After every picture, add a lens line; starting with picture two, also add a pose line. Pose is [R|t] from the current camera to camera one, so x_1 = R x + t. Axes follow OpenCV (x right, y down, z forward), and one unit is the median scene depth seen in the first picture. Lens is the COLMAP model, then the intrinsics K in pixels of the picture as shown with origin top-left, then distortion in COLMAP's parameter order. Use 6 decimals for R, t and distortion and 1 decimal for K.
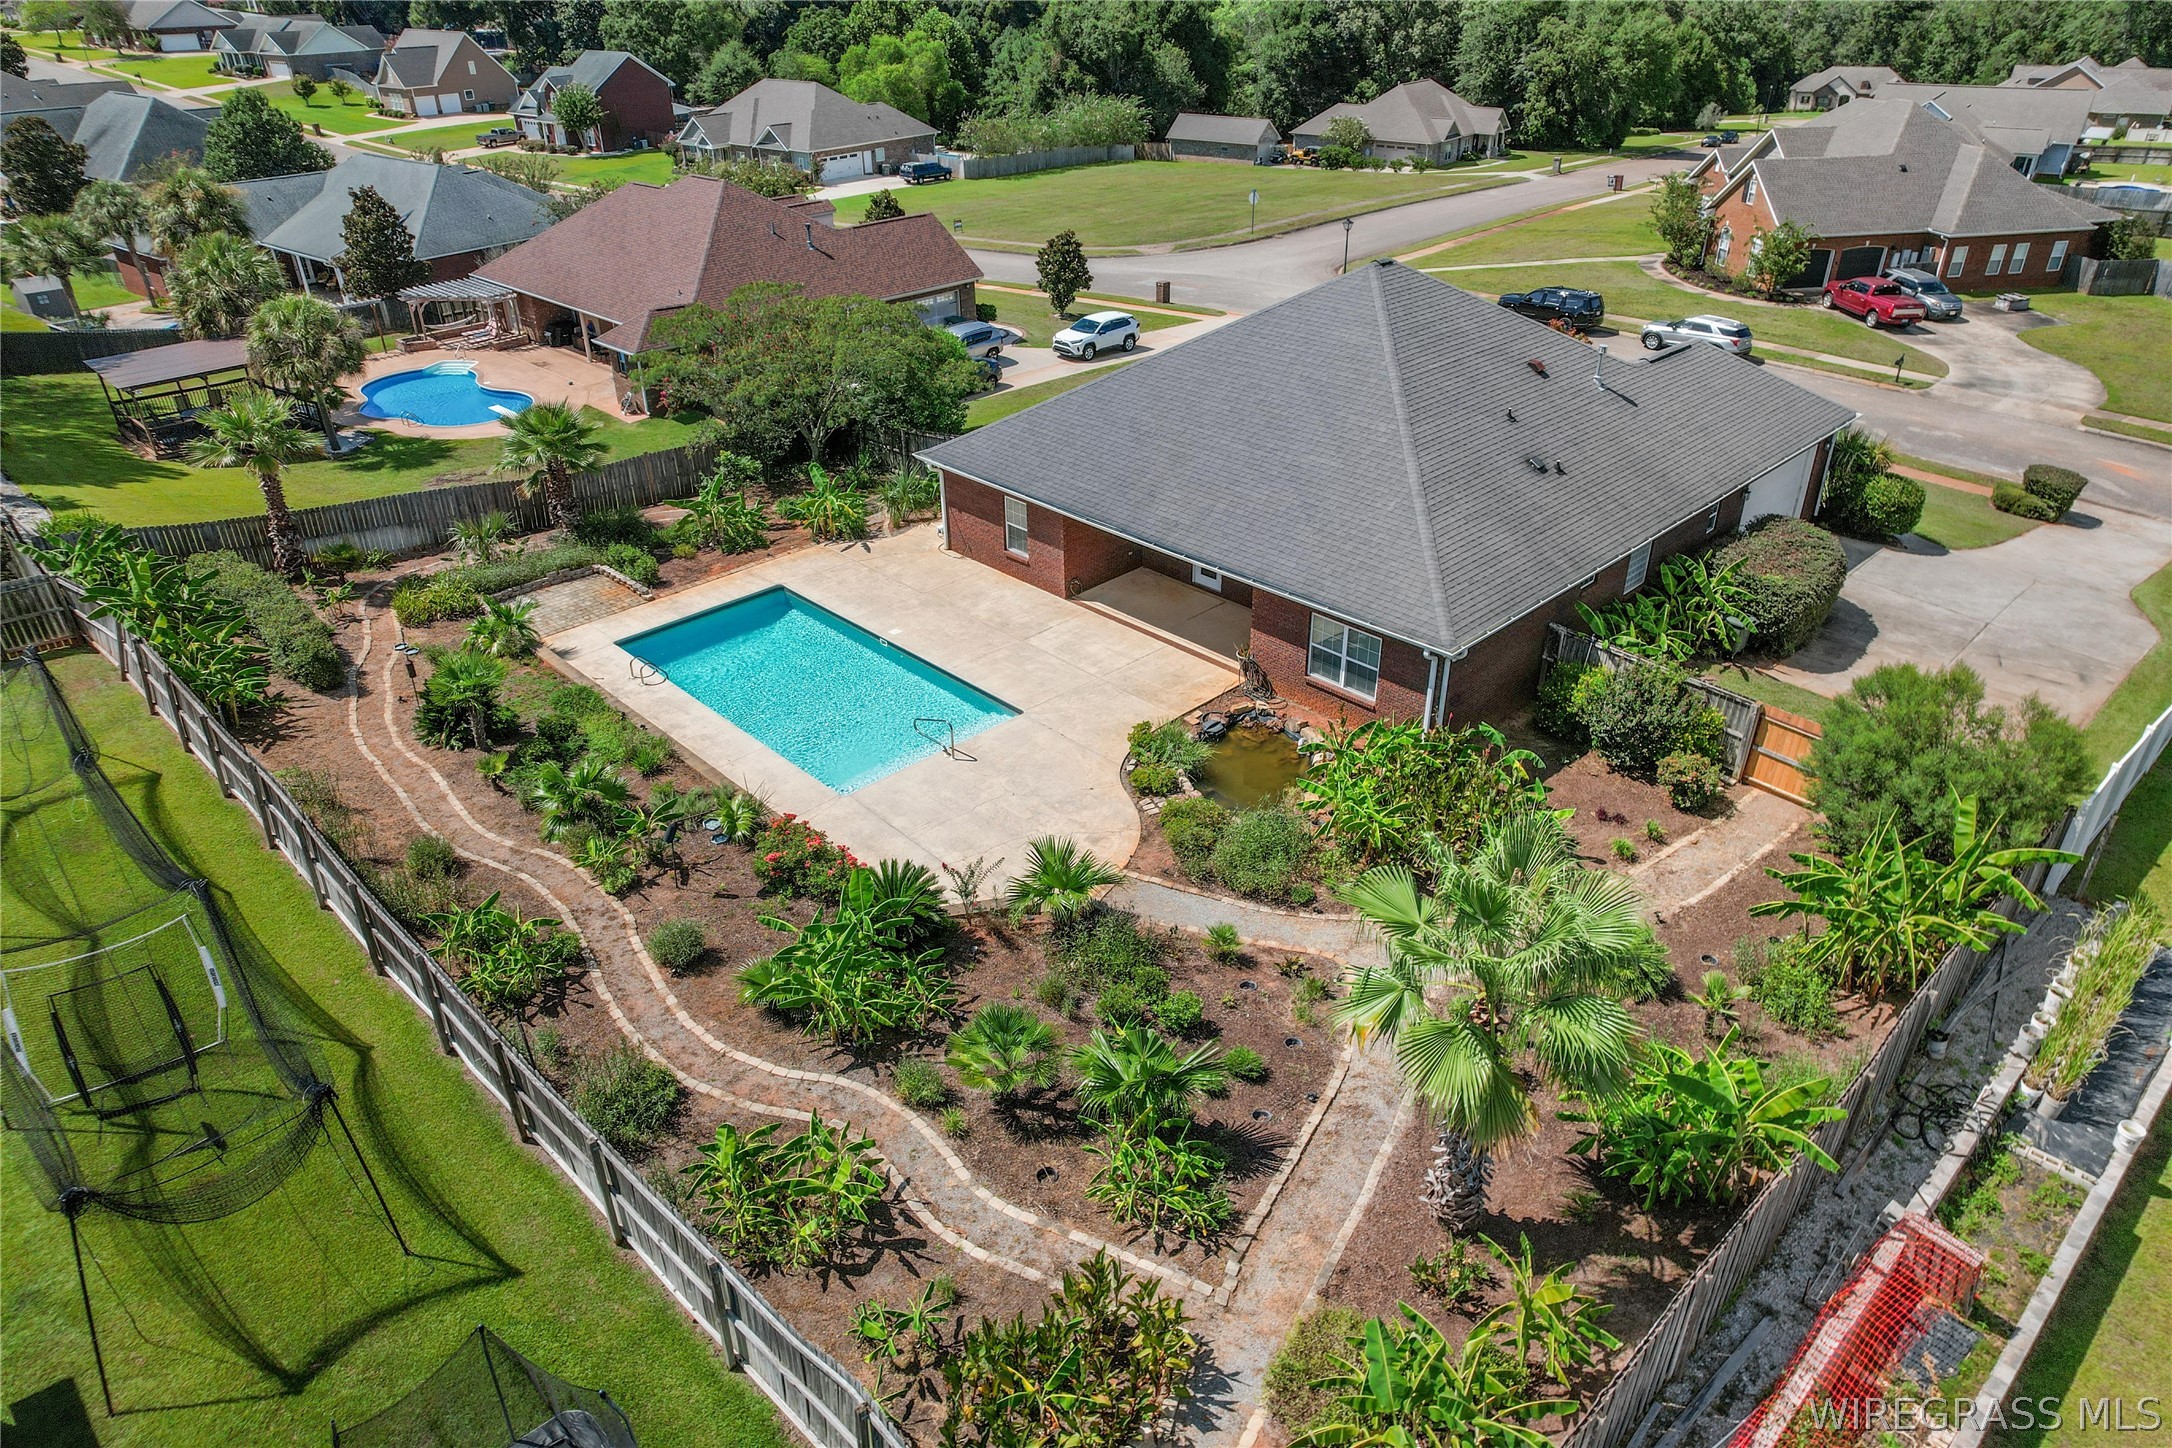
lens RADIAL K [[1388.0, 0, 1090.7], [0, 1388.0, 727.9], [0, 0, 1]] dist [-0.062849, 0.051653]
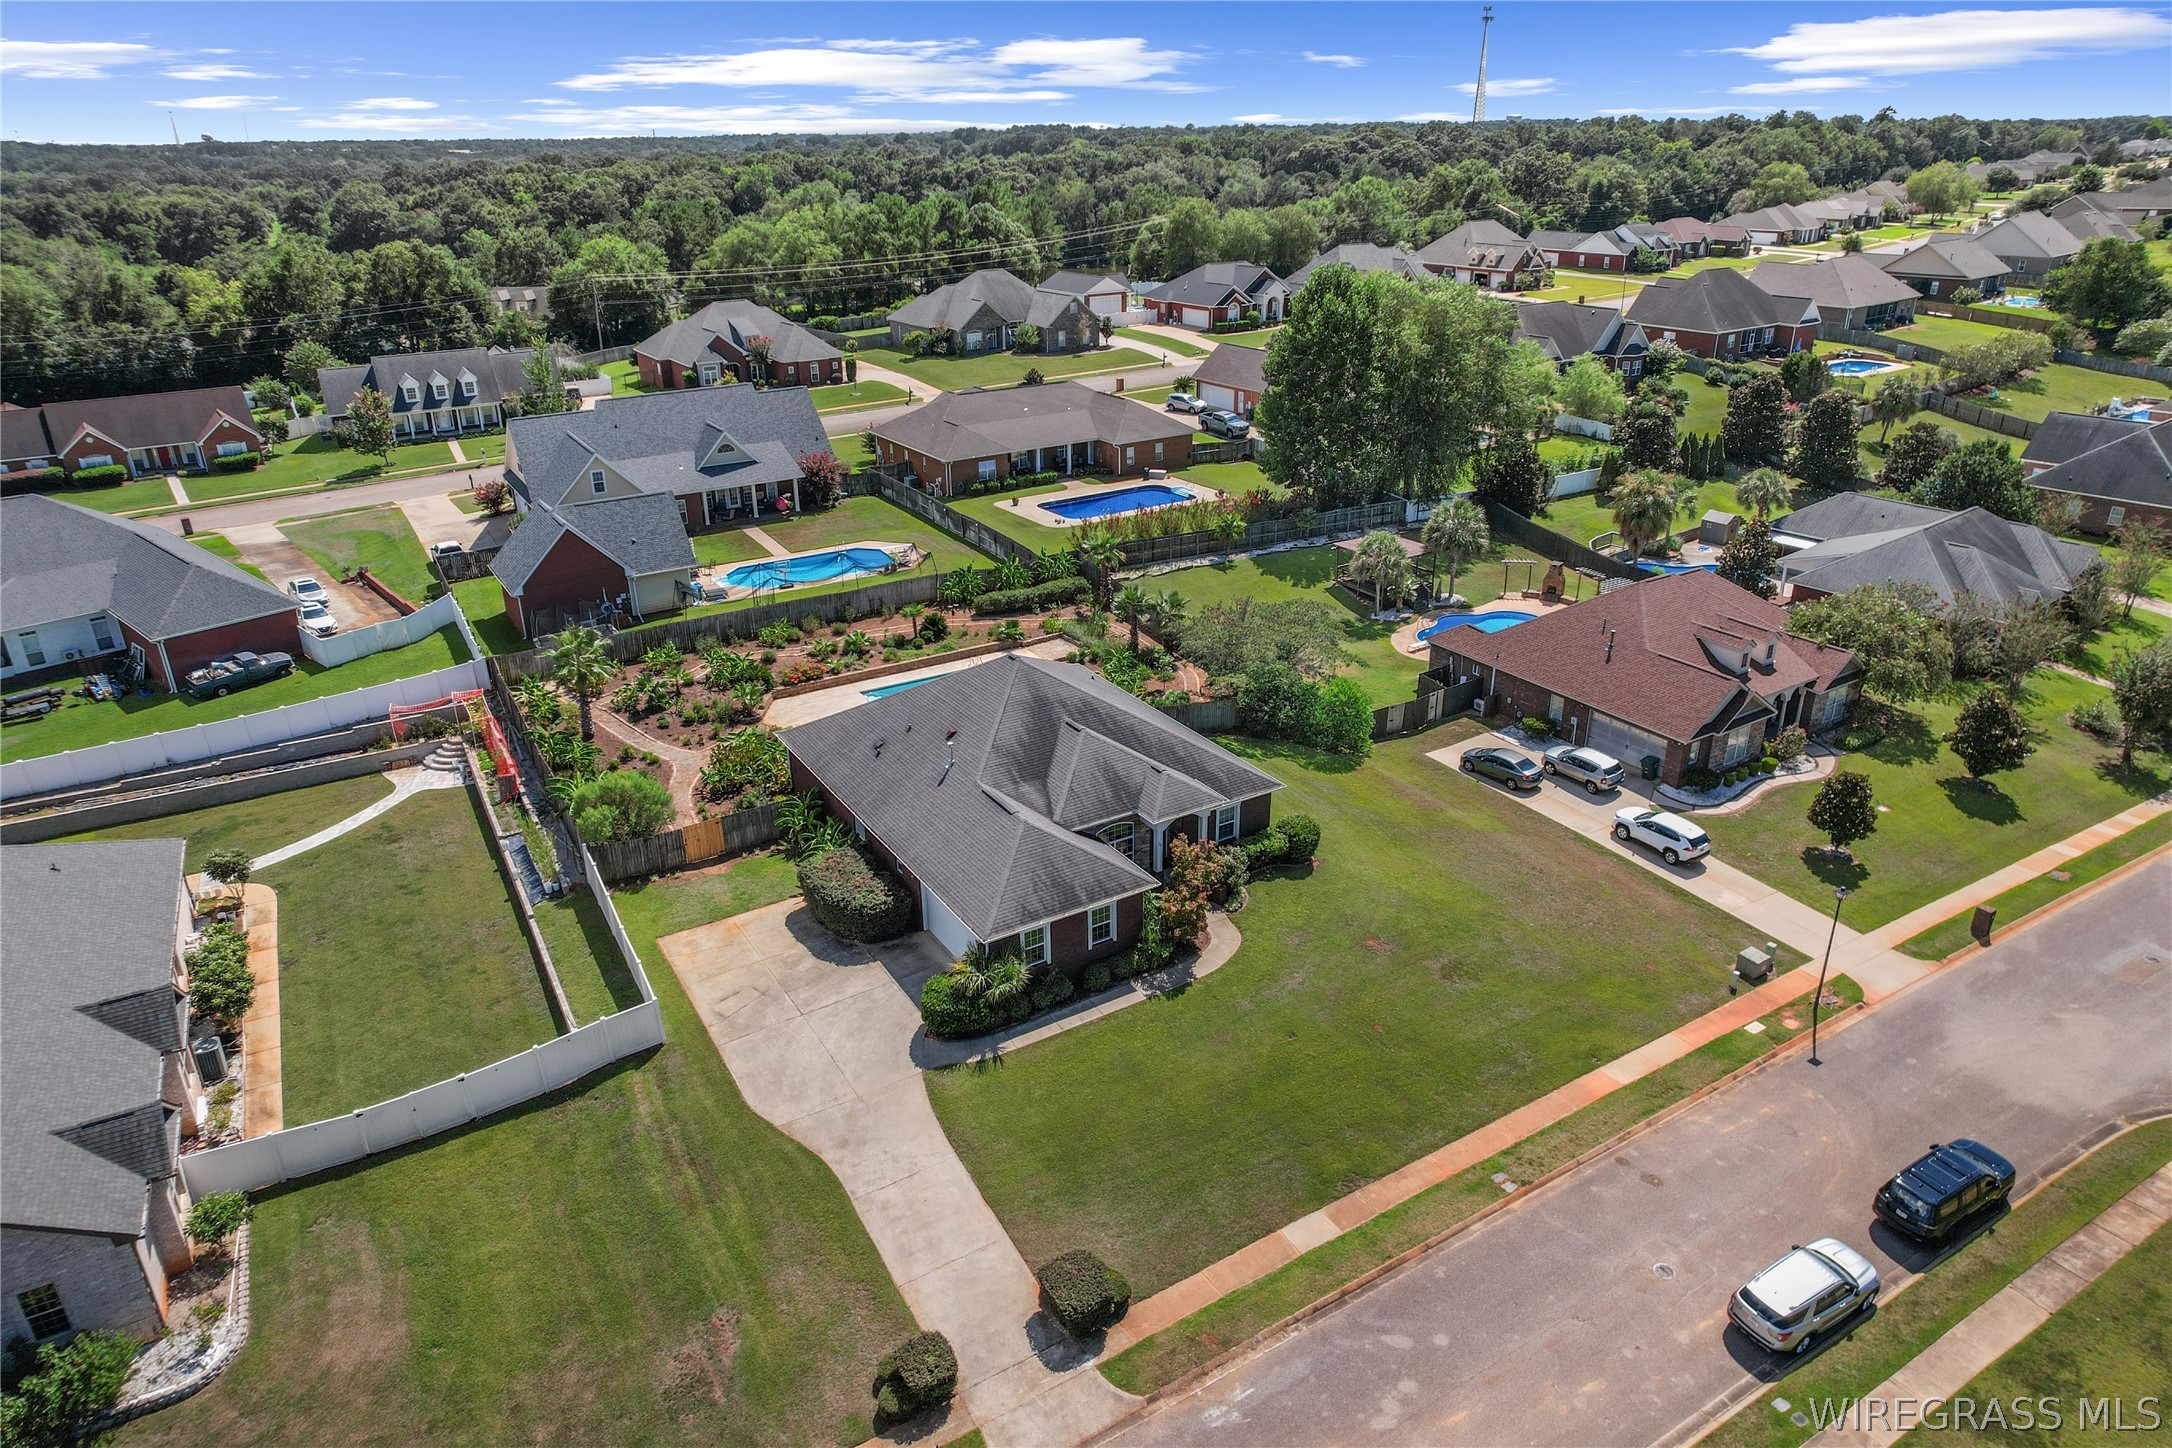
lens RADIAL K [[1388.0, 0, 1093.9], [0, 1388.0, 712.1], [0, 0, 1]] dist [-0.062849, 0.051653]
pose [[-0.216950, 0.394544, -0.892898, 2.409853], [-0.482201, 0.751987, 0.449441, -1.518111], [0.848772, 0.528063, 0.027106, 1.455260]]
